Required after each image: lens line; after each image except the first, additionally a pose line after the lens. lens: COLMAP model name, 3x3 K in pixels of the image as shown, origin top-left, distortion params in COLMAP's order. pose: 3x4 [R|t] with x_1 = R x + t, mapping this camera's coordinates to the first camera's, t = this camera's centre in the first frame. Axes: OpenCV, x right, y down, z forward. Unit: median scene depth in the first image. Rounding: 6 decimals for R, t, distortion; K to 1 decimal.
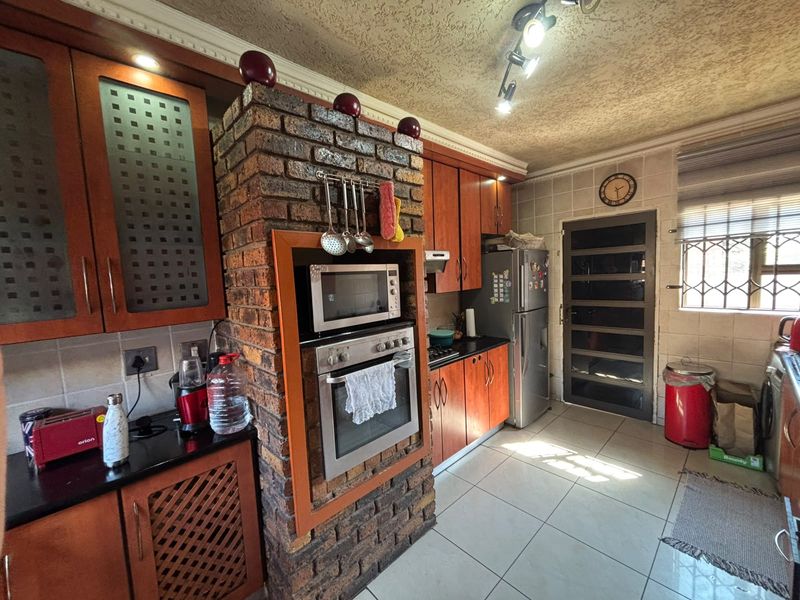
lens RADIAL K [[323.2, 0, 400.0], [0, 323.2, 300.0], [0, 0, 1]] dist [0.000997, 0.000039]
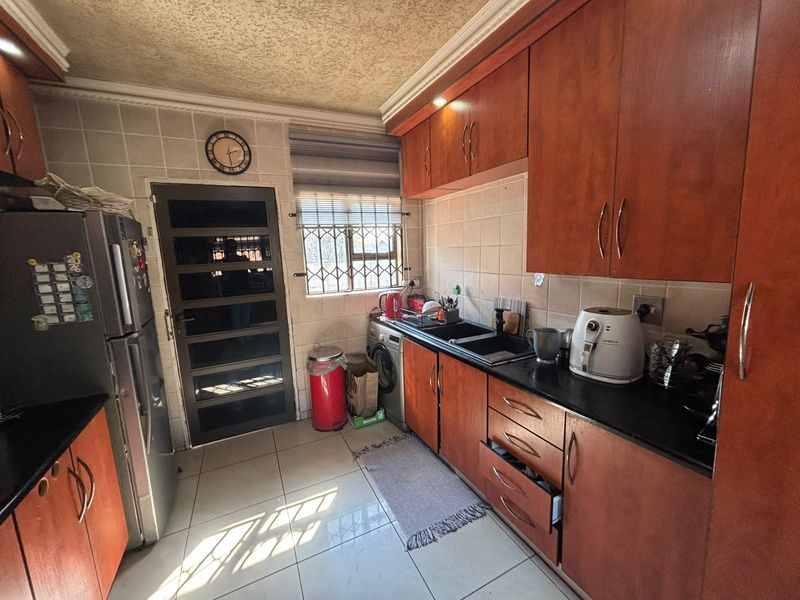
lens RADIAL K [[323.2, 0, 400.0], [0, 323.2, 300.0], [0, 0, 1]] dist [0.000997, 0.000039]
pose [[0.289922, -0.114386, 0.950190, 0.014915], [0.102890, 0.990803, 0.087881, -0.019089], [-0.951504, 0.072286, 0.299025, 0.431422]]
